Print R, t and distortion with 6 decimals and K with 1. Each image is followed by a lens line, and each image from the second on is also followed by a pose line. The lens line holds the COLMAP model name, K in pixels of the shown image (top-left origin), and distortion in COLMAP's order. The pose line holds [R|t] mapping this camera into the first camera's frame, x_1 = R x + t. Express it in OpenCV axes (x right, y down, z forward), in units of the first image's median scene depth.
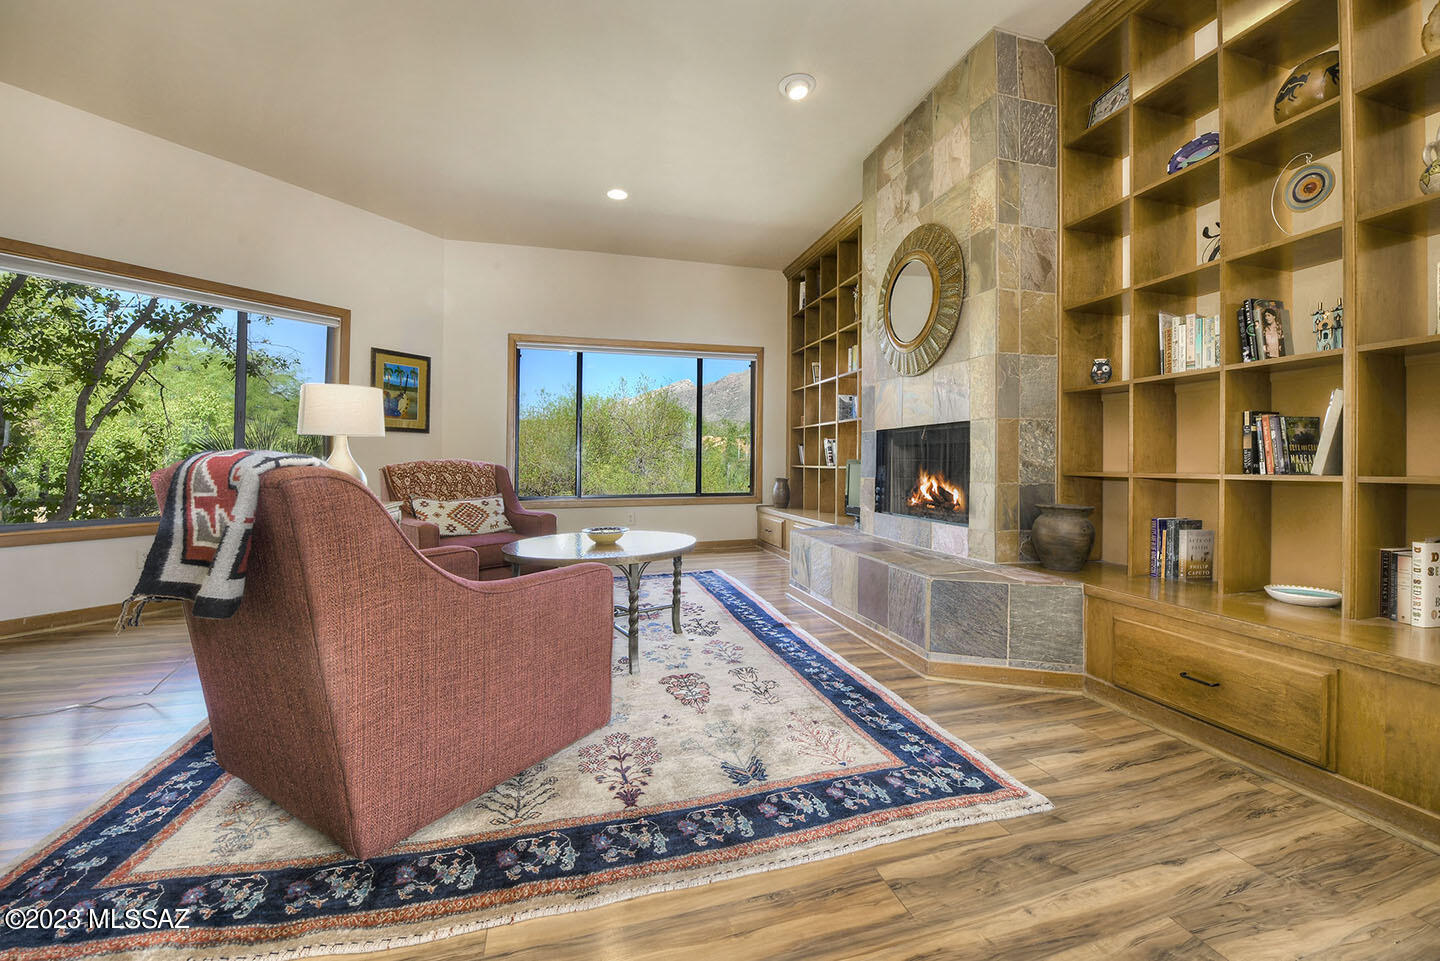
lens RADIAL K [[587.9, 0, 724.0], [0, 587.9, 452.8], [0, 0, 1]] dist [-0.004740, -0.000638]
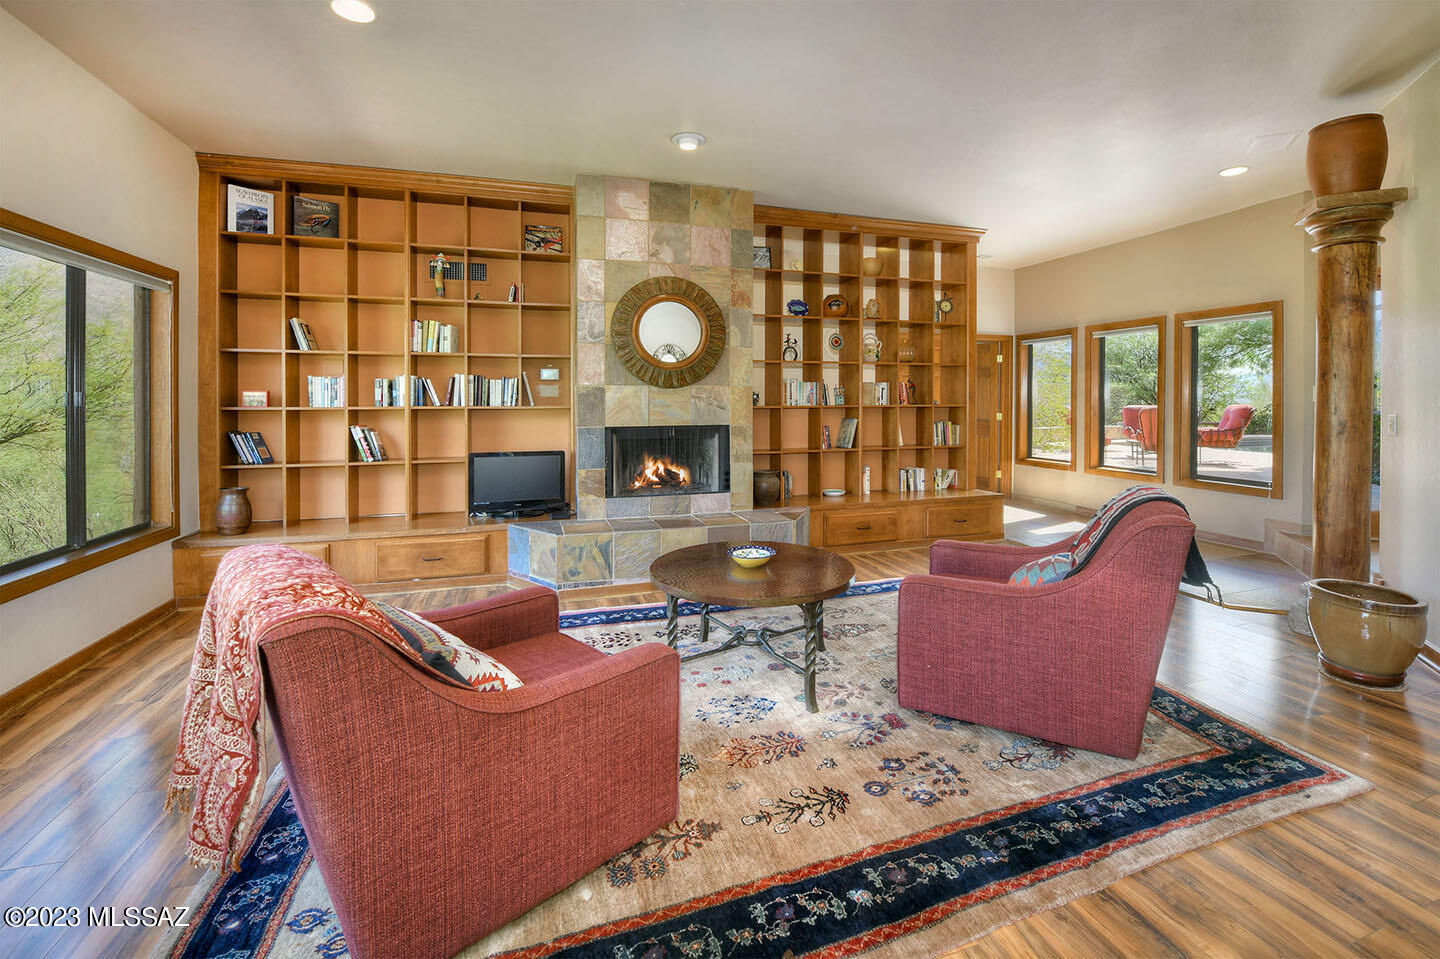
lens RADIAL K [[587.9, 0, 714.1], [0, 587.9, 407.2], [0, 0, 1]] dist [-0.004740, -0.000638]
pose [[-0.008818, -0.002960, 0.999957, -1.050292], [-0.005169, 0.999982, 0.002915, -0.095630], [-0.999948, -0.005143, -0.008833, 0.959208]]
